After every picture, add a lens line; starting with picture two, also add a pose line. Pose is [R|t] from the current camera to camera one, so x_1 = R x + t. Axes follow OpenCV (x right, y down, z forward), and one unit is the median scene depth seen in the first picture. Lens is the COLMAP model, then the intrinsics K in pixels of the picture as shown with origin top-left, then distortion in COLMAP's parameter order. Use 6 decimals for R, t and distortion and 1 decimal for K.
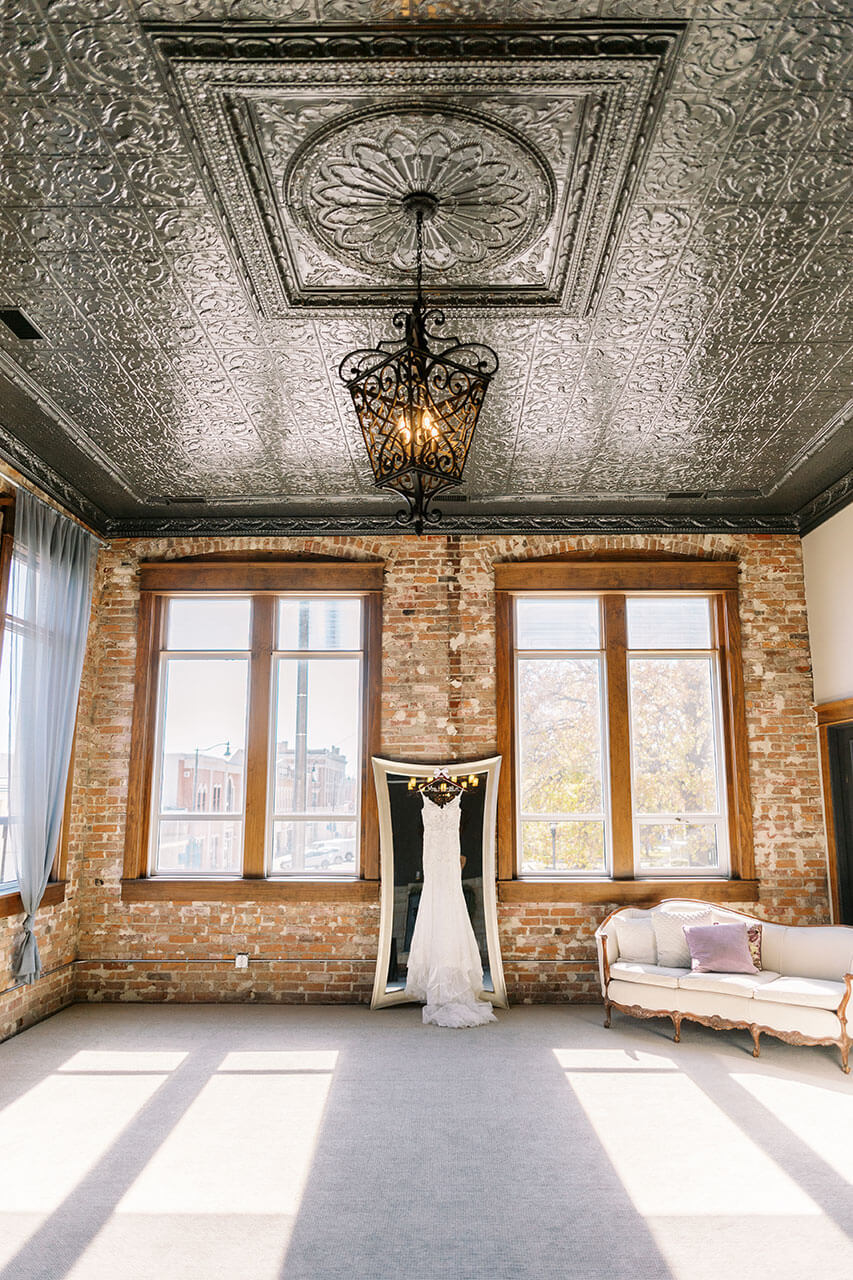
lens RADIAL K [[970.6, 0, 426.3], [0, 970.6, 610.4], [0, 0, 1]] dist [0.009561, 0.000501]
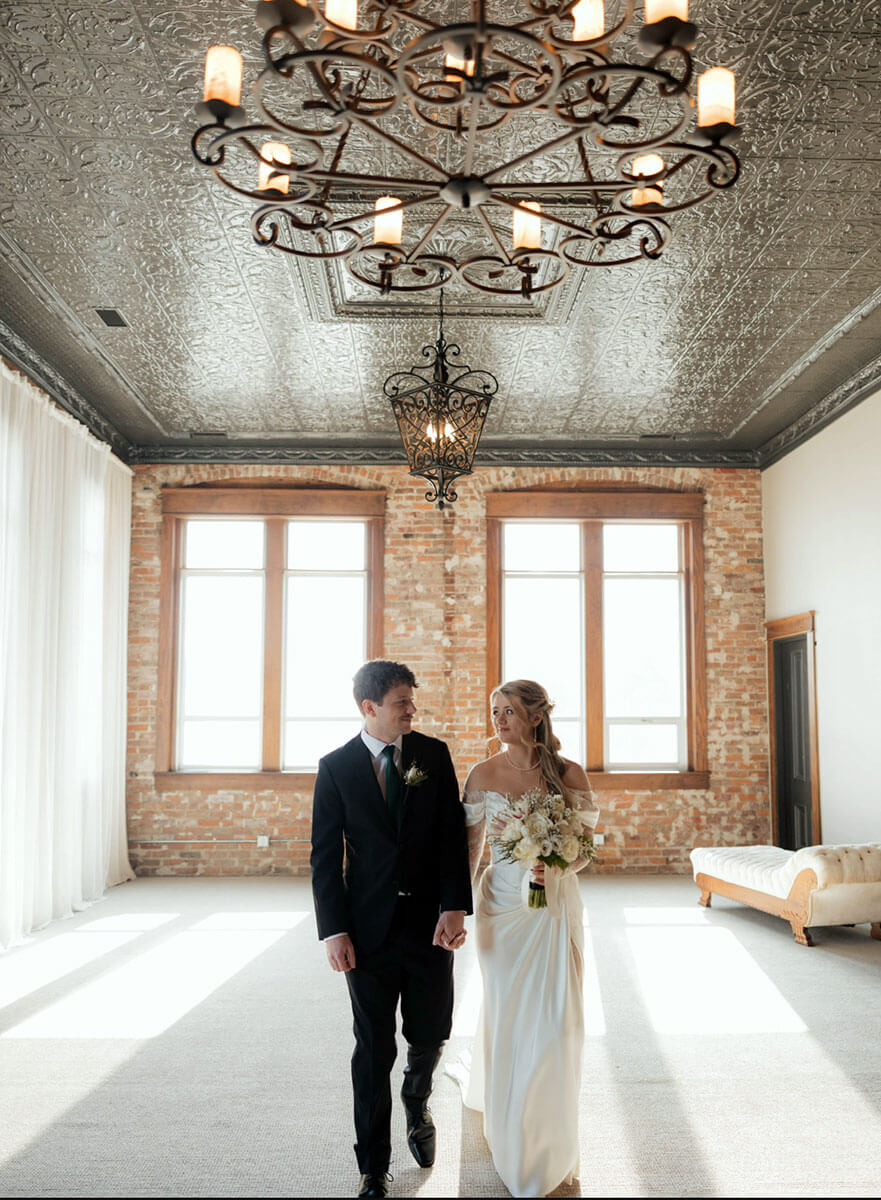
lens RADIAL K [[1220.0, 0, 440.5], [0, 1220.0, 600.0], [0, 0, 1]] dist [0.086160, 0.001556]
pose [[0.998997, 0.005966, 0.044379, -0.043402], [-0.010008, 0.995761, 0.091428, -0.054204], [-0.043645, -0.091780, 0.994822, -0.400877]]
